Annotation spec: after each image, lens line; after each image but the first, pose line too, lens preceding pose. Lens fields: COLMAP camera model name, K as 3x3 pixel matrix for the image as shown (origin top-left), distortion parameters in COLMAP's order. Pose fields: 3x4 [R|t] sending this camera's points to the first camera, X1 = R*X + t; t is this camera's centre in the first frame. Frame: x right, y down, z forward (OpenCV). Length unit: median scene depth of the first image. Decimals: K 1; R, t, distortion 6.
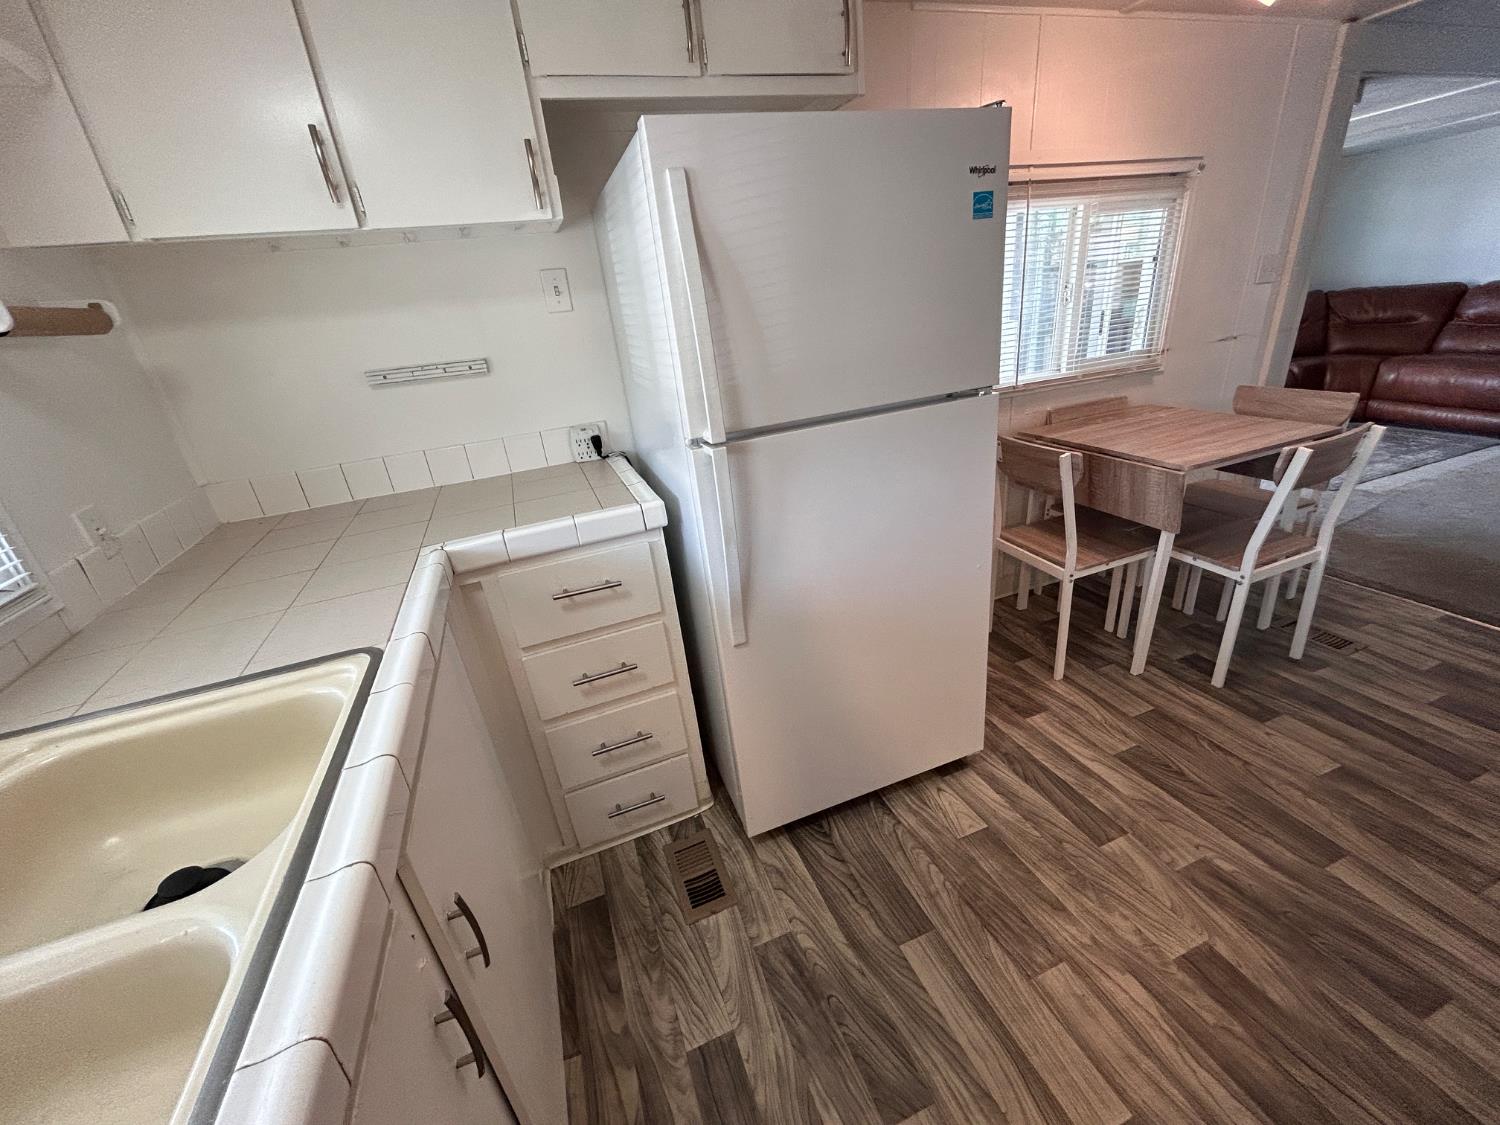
lens RADIAL K [[607.4, 0, 754.1], [0, 607.4, 562.3], [0, 0, 1]] dist [0.001951, 0.000278]
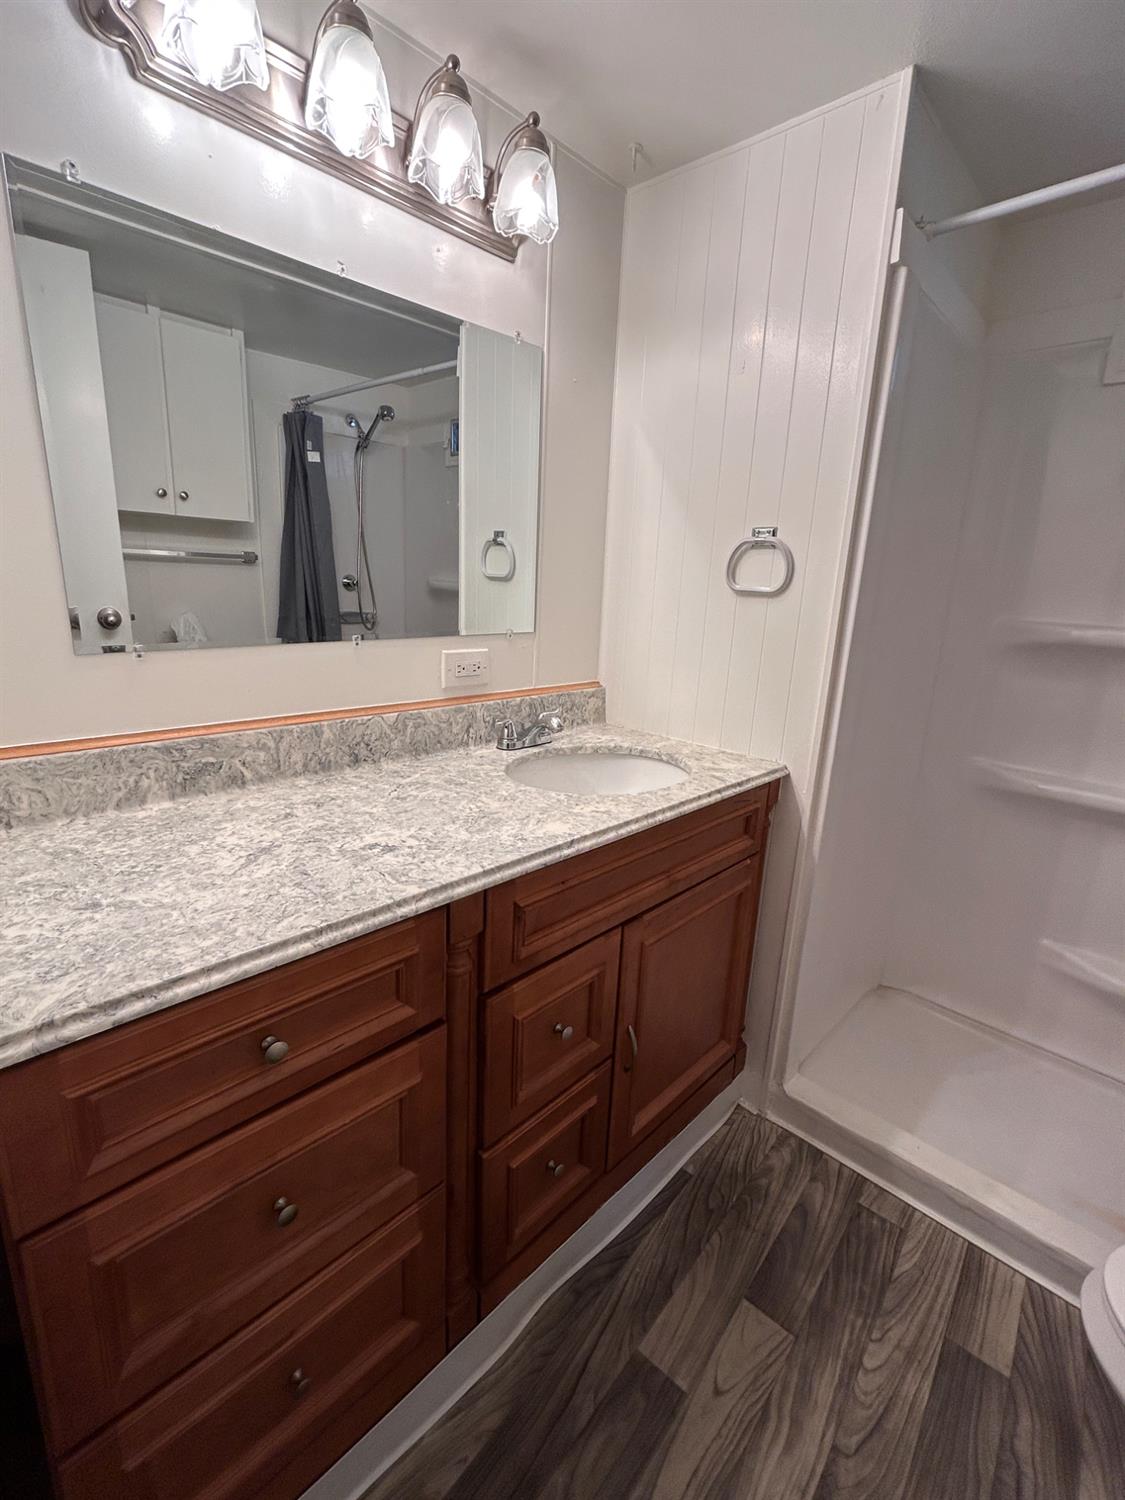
lens RADIAL K [[671.5, 0, 567.4], [0, 671.5, 750.1], [0, 0, 1]] dist [-0.001144, 0.000170]
pose [[-0.498445, -0.142578, 0.855116, -0.077867], [0.350191, 0.869211, 0.349054, -0.463083], [-0.793044, 0.473438, -0.383325, 1.224811]]
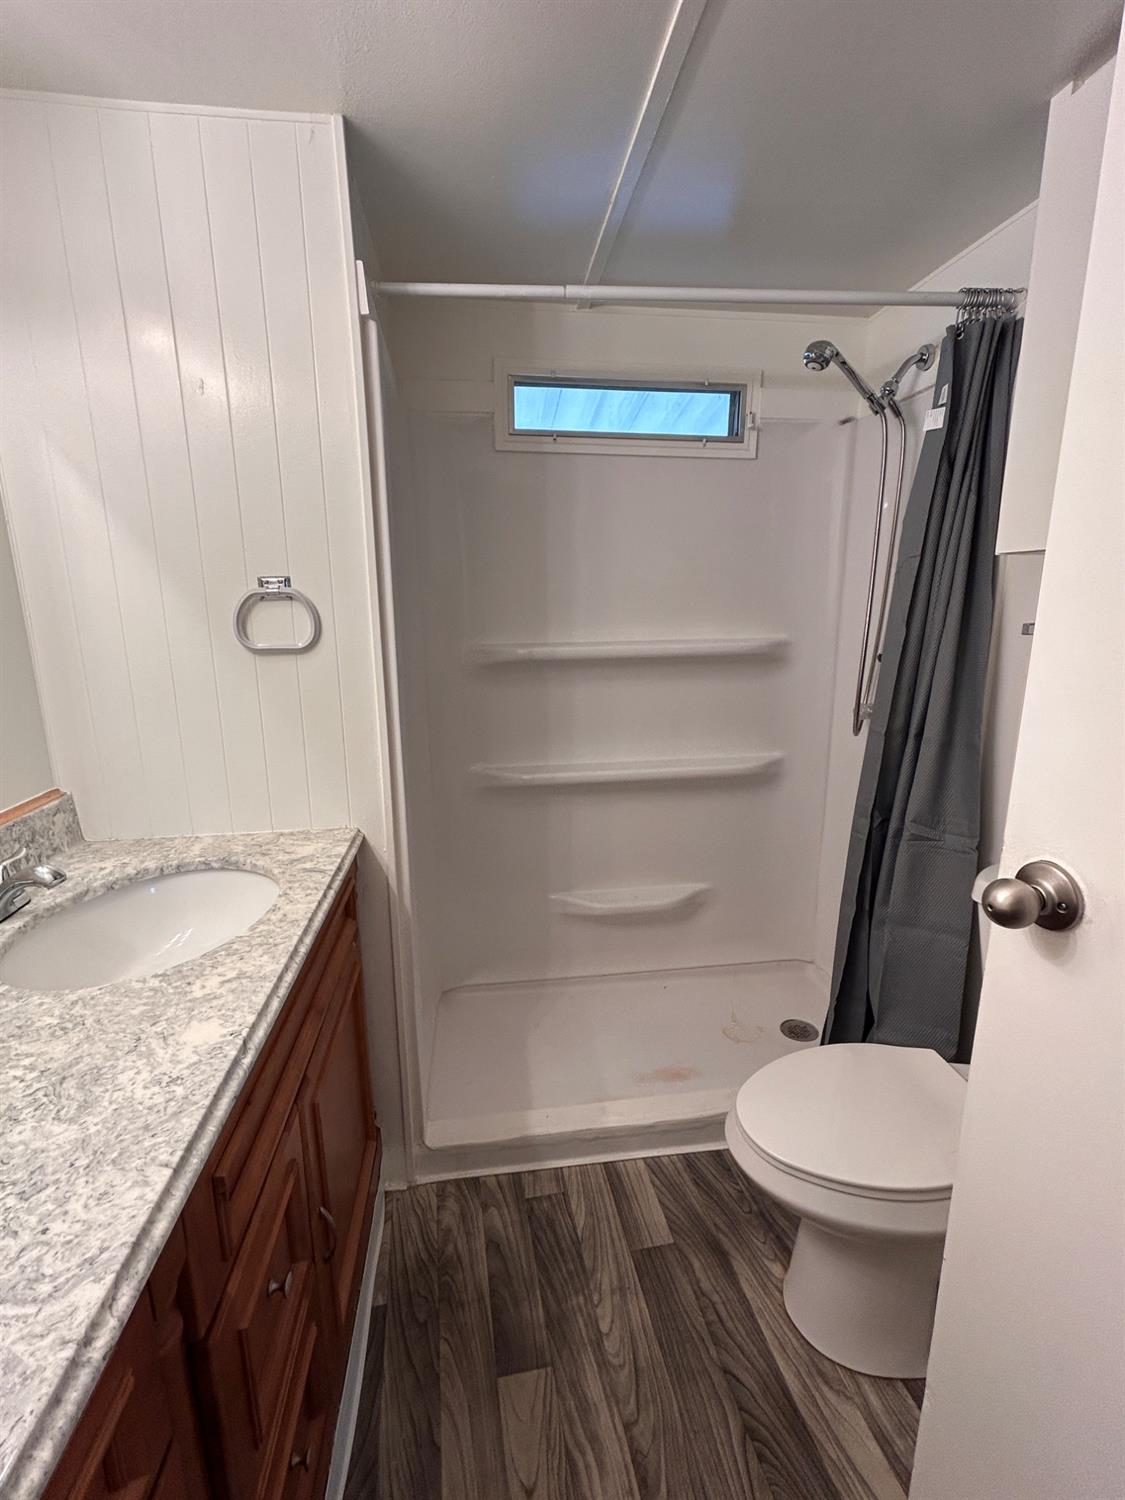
lens RADIAL K [[671.5, 0, 566.0], [0, 671.5, 749.4], [0, 0, 1]] dist [-0.001144, 0.000170]
pose [[-0.980816, 0.067549, 0.182856, 0.141431], [0.162118, 0.803540, 0.572749, -0.550918], [-0.108244, 0.591406, -0.799076, 1.241585]]
